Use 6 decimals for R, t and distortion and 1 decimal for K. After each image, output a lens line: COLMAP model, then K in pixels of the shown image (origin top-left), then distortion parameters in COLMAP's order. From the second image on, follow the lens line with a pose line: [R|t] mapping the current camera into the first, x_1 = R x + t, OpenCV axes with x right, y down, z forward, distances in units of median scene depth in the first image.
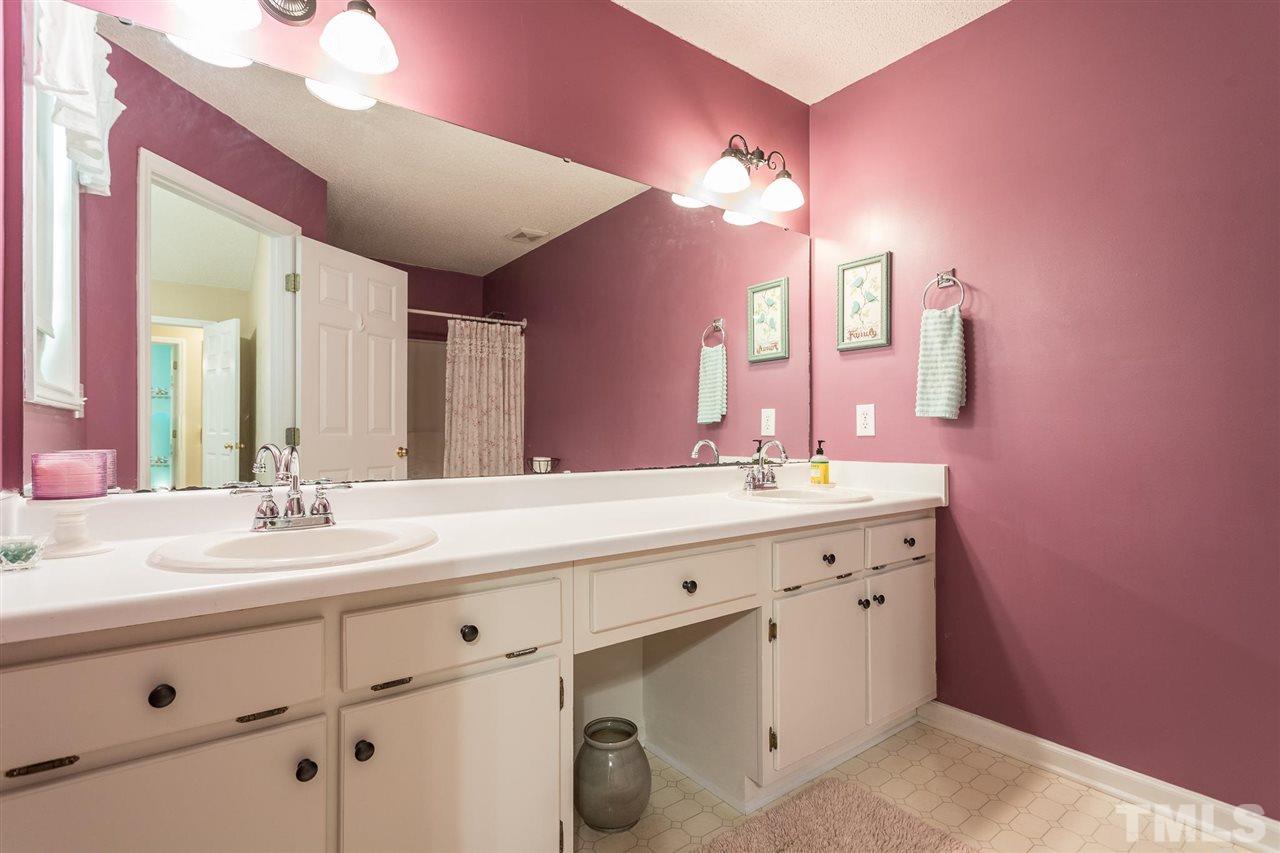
lens RADIAL K [[612.1, 0, 641.2], [0, 612.1, 426.0], [0, 0, 1]] dist [0.002985, 0.000766]
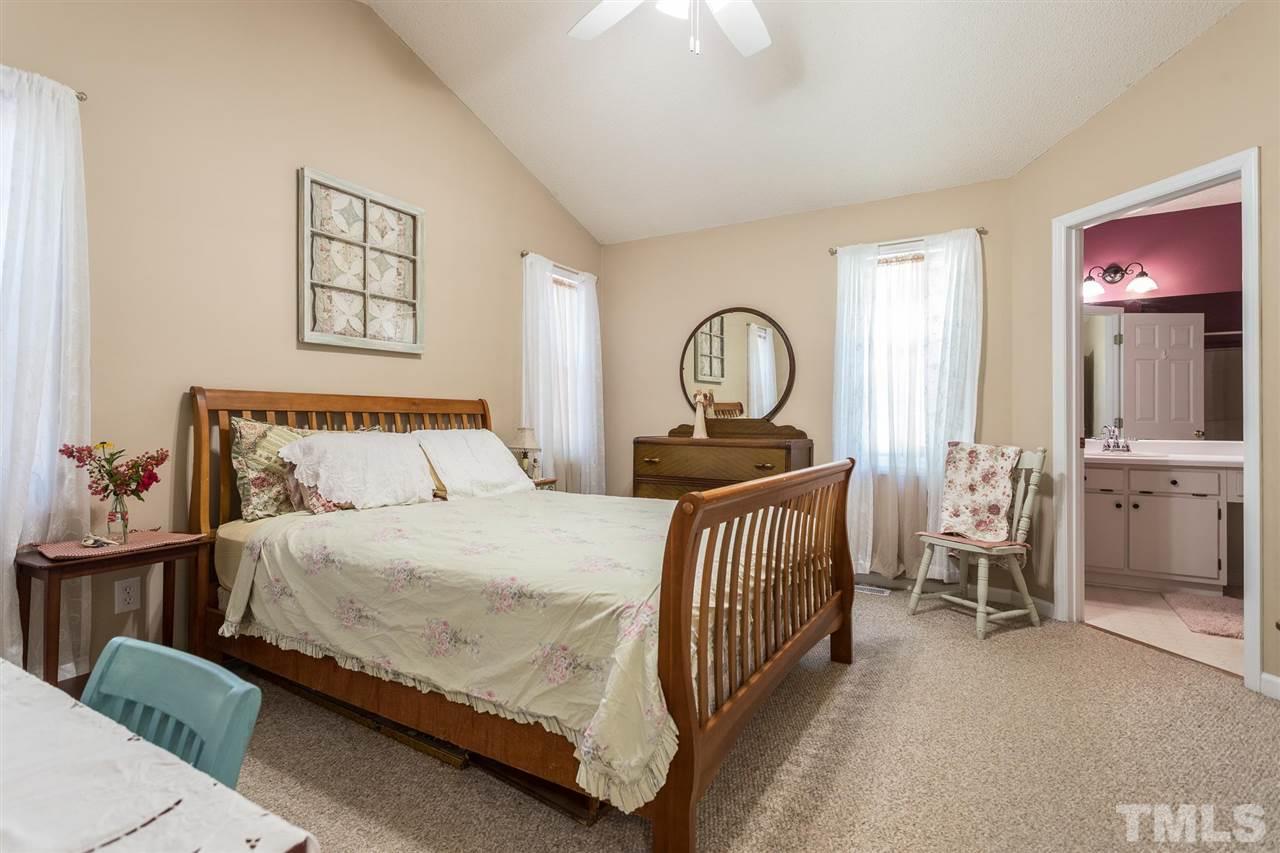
lens RADIAL K [[612.1, 0, 641.2], [0, 612.1, 426.0], [0, 0, 1]] dist [0.002985, 0.000766]
pose [[0.376487, 0.010156, -0.926366, 1.419920], [0.010325, 0.999832, 0.015158, -0.038750], [0.926364, -0.015272, 0.376319, -2.422638]]
